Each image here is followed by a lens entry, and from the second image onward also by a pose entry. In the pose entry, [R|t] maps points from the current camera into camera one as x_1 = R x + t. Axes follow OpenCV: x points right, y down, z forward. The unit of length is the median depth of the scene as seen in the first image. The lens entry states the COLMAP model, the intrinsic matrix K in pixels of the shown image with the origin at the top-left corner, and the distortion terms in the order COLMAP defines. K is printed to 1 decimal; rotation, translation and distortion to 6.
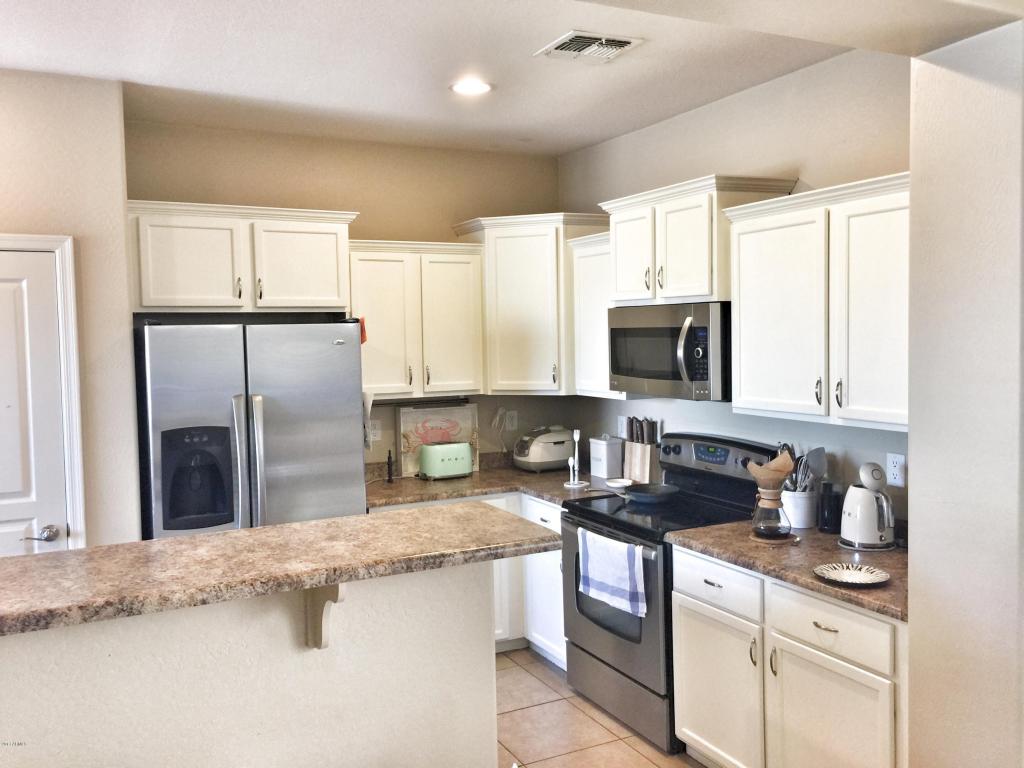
lens RADIAL K [[881.7, 0, 507.7], [0, 881.7, 380.9], [0, 0, 1]] dist [0.084309, -0.117230]
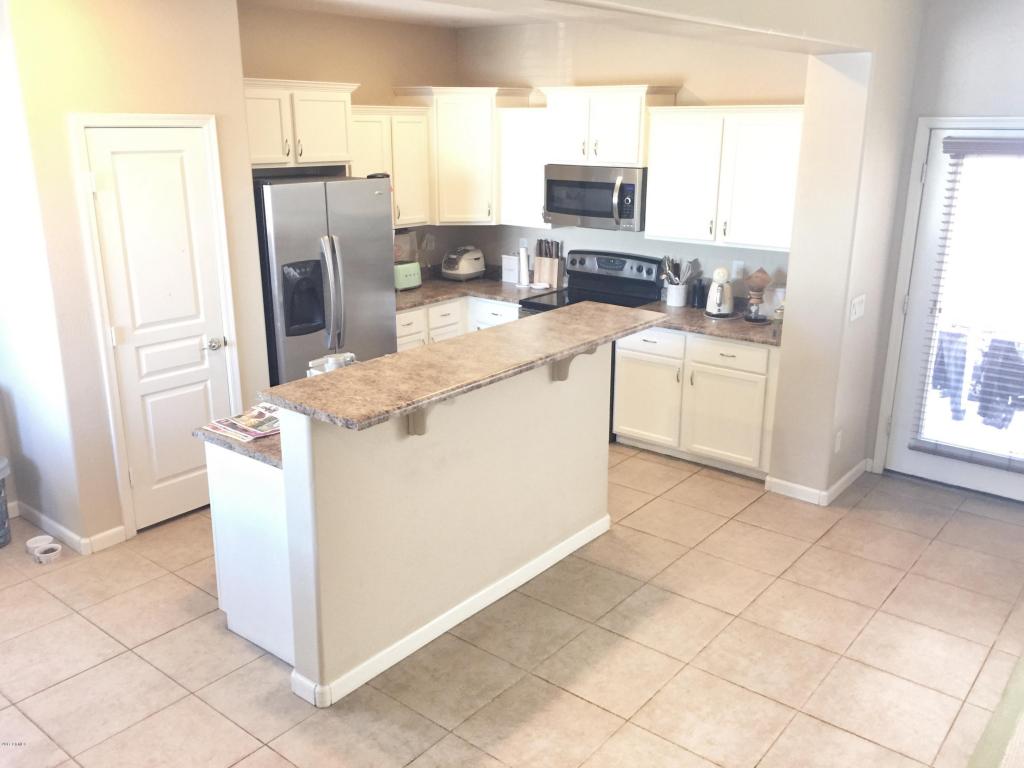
lens RADIAL K [[881.7, 0, 508.3], [0, 881.7, 384.1], [0, 0, 1]] dist [0.084309, -0.117230]
pose [[0.911934, -0.097387, 0.398612, -0.575892], [0.003155, 0.973063, 0.230517, -0.070532], [-0.410324, -0.208959, 0.887677, -0.344980]]
